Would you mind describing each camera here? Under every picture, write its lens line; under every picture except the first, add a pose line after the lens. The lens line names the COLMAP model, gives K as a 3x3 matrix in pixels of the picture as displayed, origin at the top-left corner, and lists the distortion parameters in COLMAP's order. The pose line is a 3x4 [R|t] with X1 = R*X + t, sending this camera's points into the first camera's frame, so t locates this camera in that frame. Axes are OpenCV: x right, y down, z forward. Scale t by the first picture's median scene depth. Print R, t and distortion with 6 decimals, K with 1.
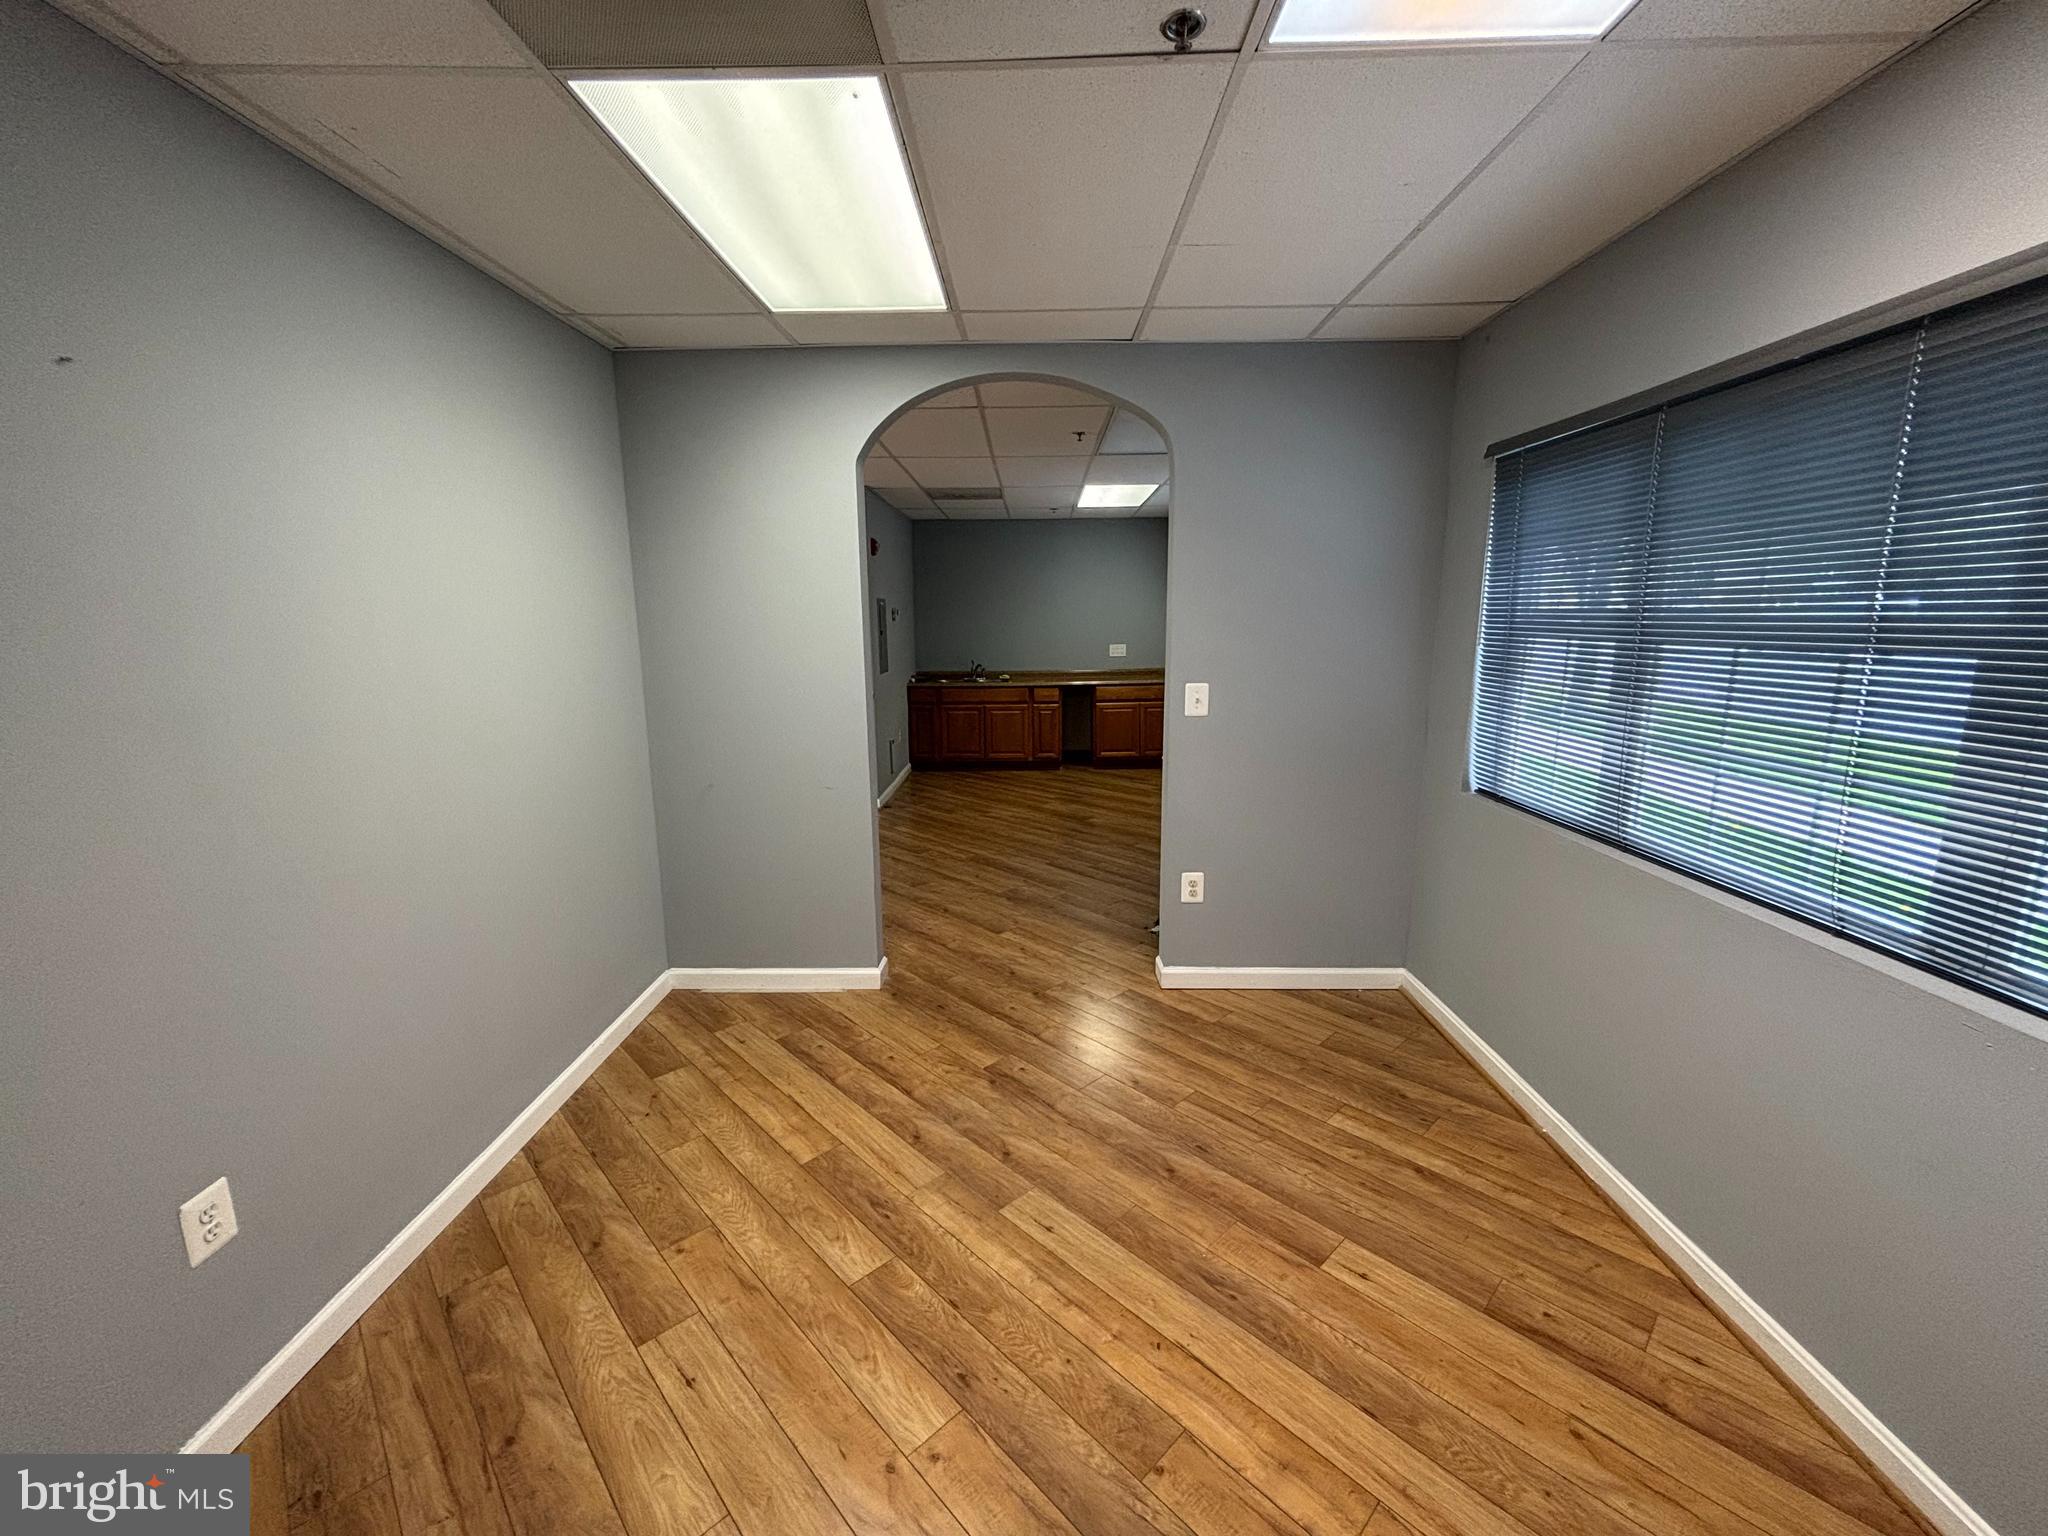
lens RADIAL K [[825.3, 0, 1027.5], [0, 825.3, 765.0], [0, 0, 1]] dist [-0.003839, -0.000207]
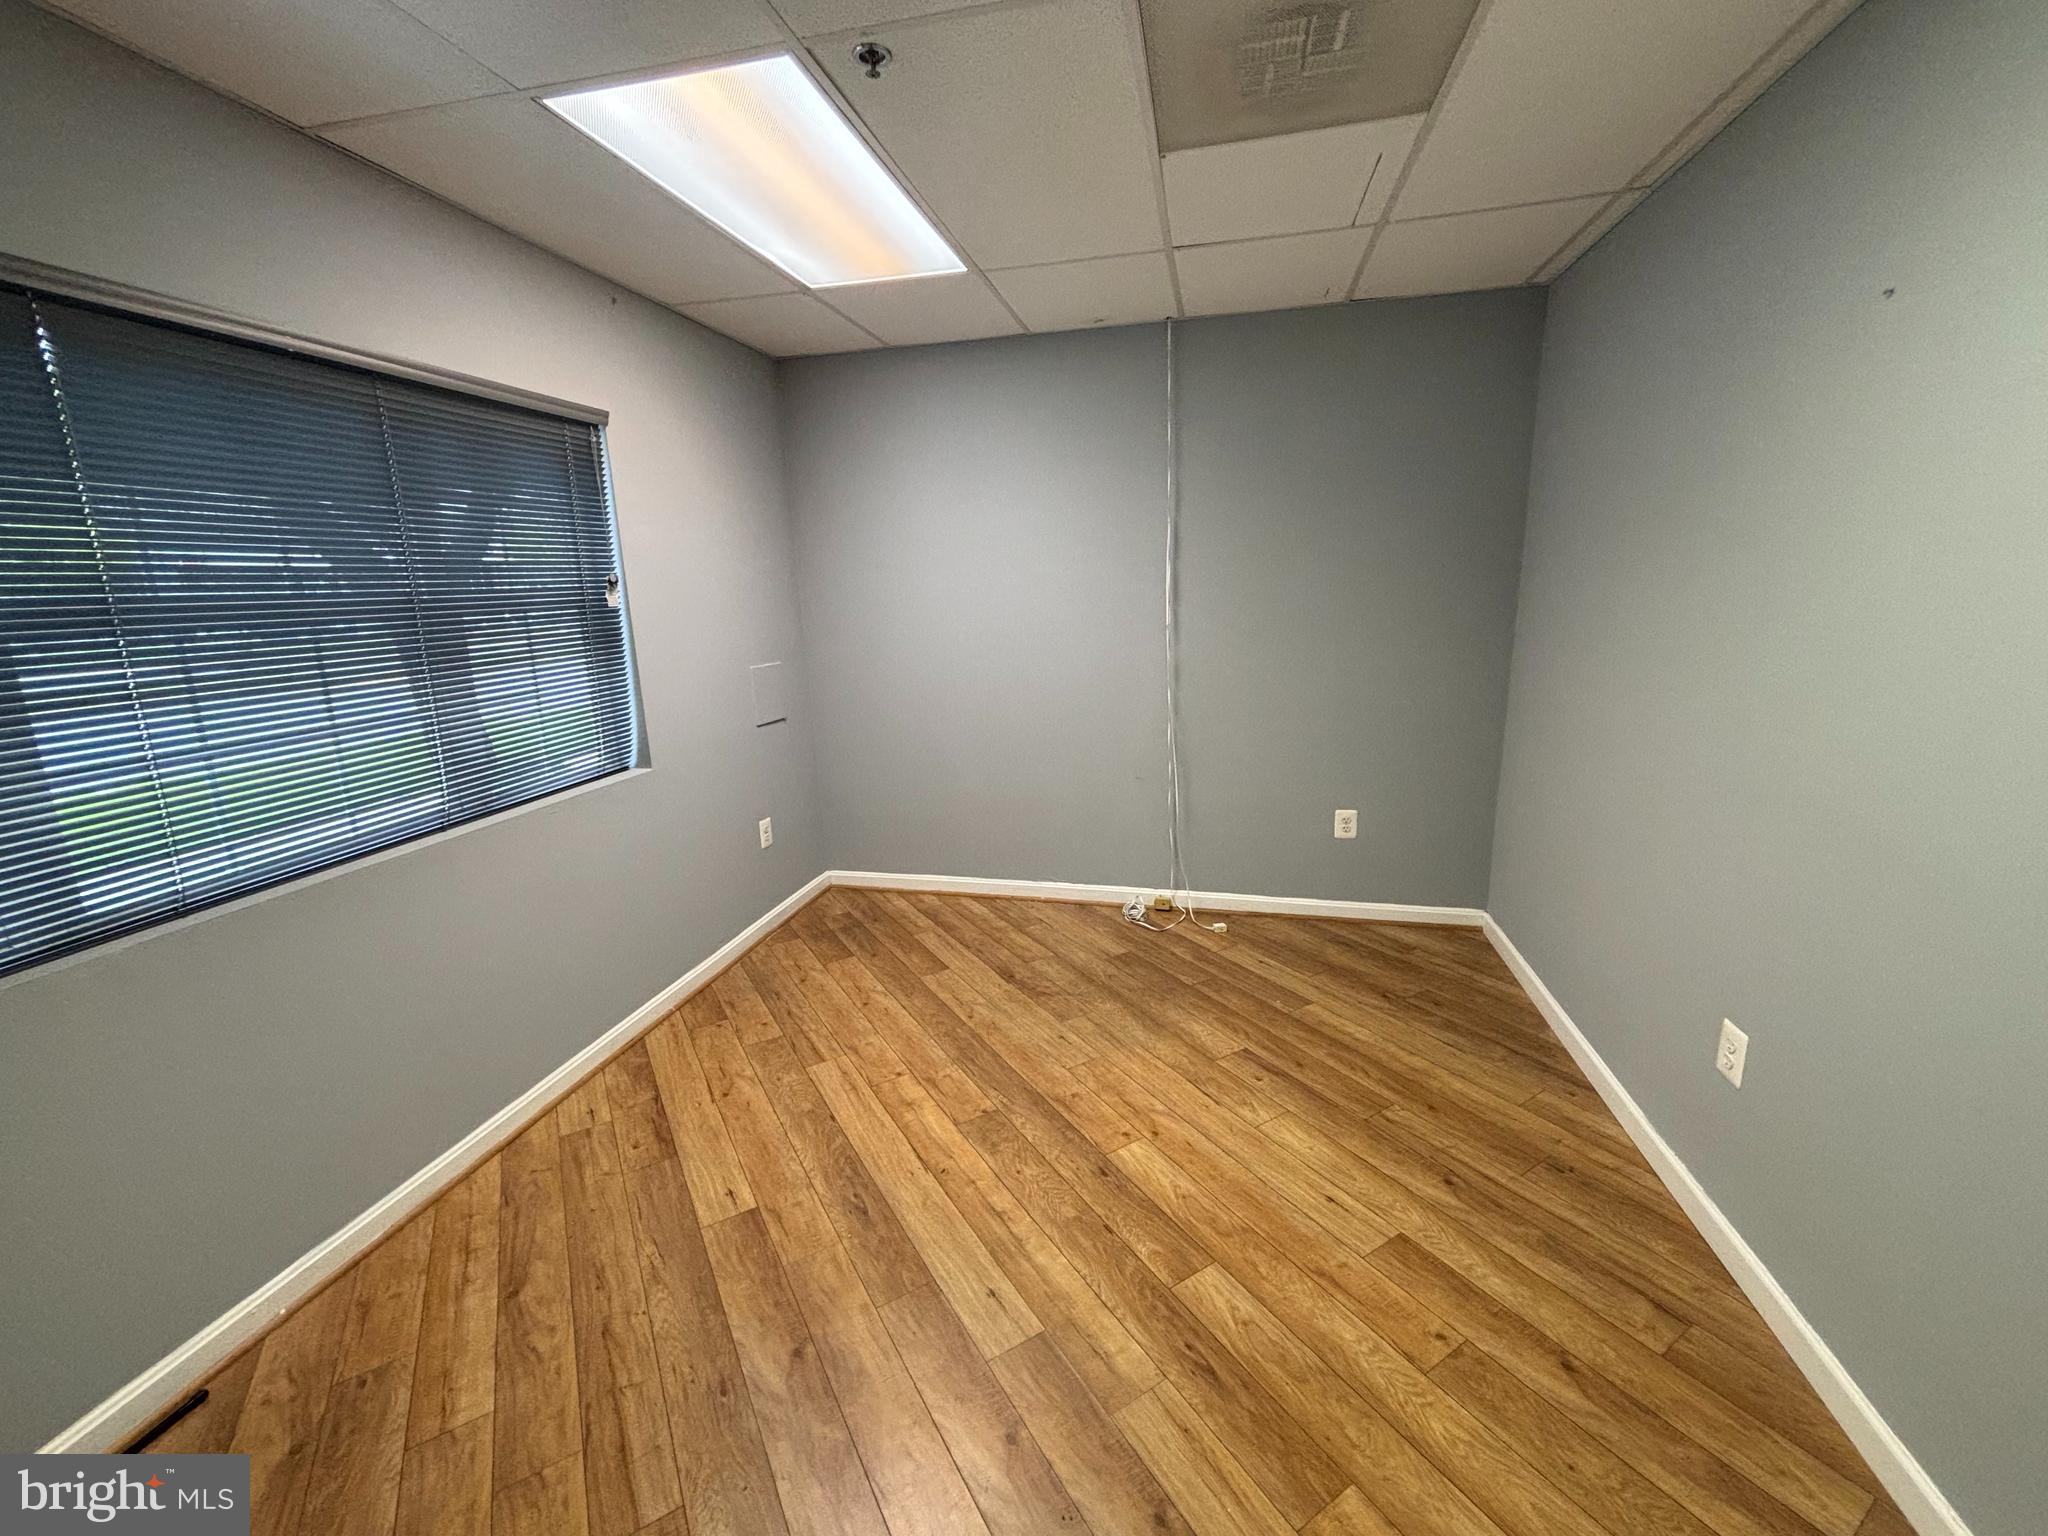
lens RADIAL K [[838.0, 0, 1030.2], [0, 838.0, 757.7], [0, 0, 1]] dist [-0.003510, -0.000370]
pose [[-0.975759, -0.008924, 0.218667, -0.193431], [0.076267, 0.922668, 0.377979, -0.267129], [-0.205130, 0.385493, -0.899620, 1.534314]]
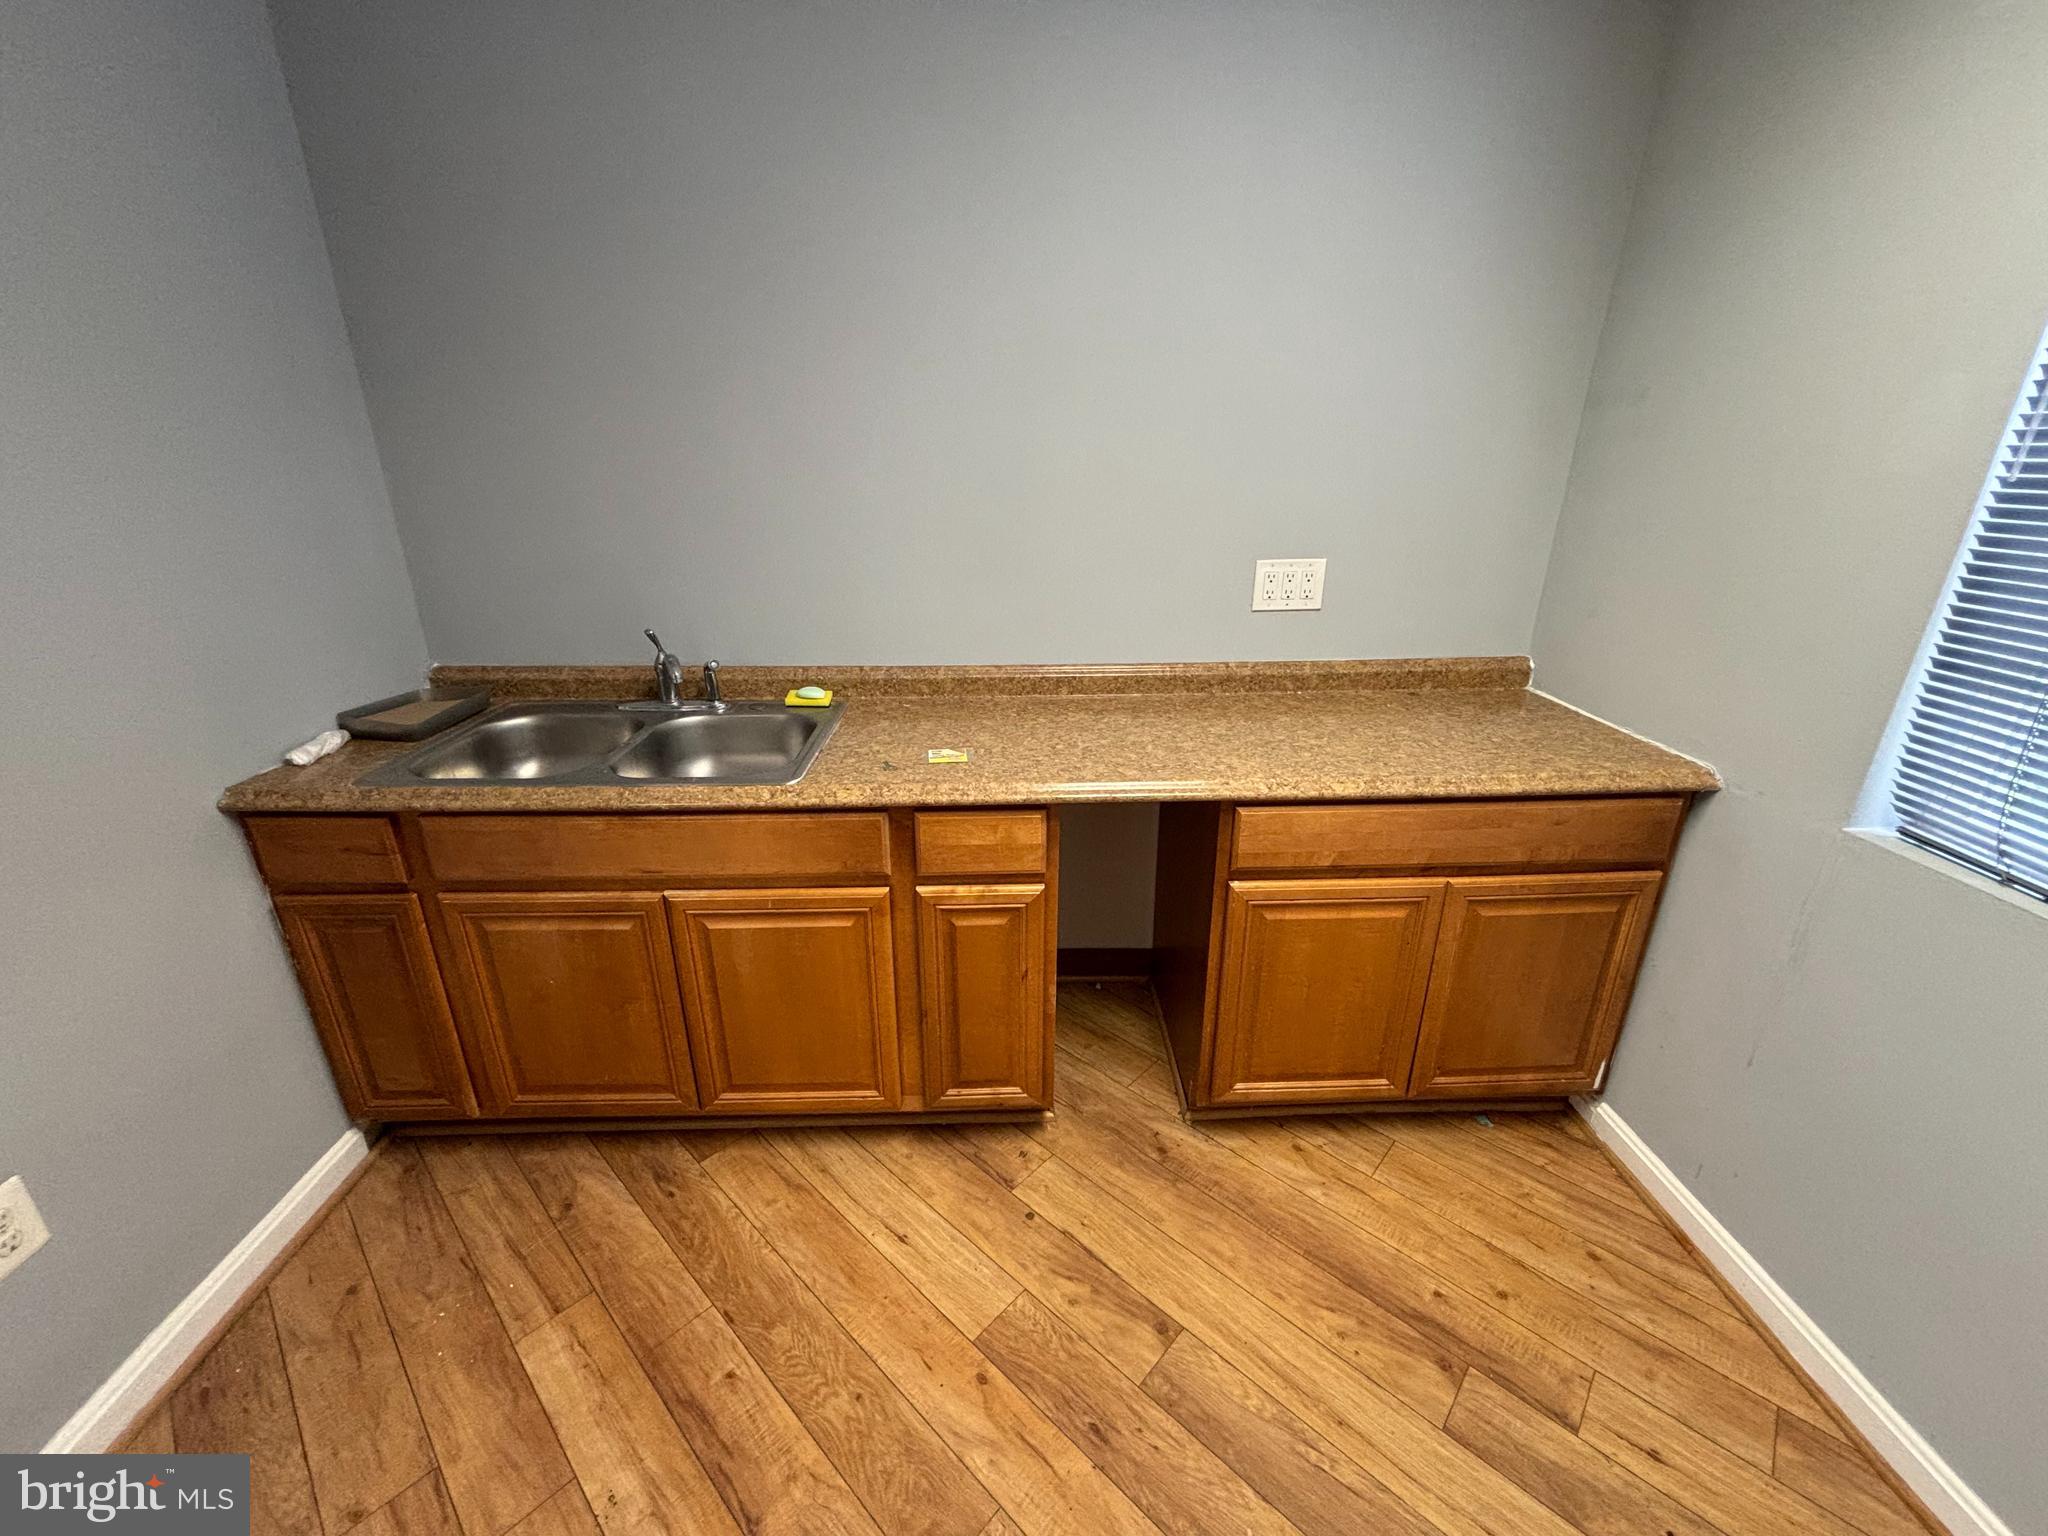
lens RADIAL K [[825.3, 0, 1027.5], [0, 825.3, 765.0], [0, 0, 1]] dist [-0.003839, -0.000207]
pose [[0.998888, -0.002826, 0.047056, 0.093755], [-0.006032, 0.982335, 0.187034, -0.531622], [-0.046753, -0.187110, 0.981226, 3.073702]]
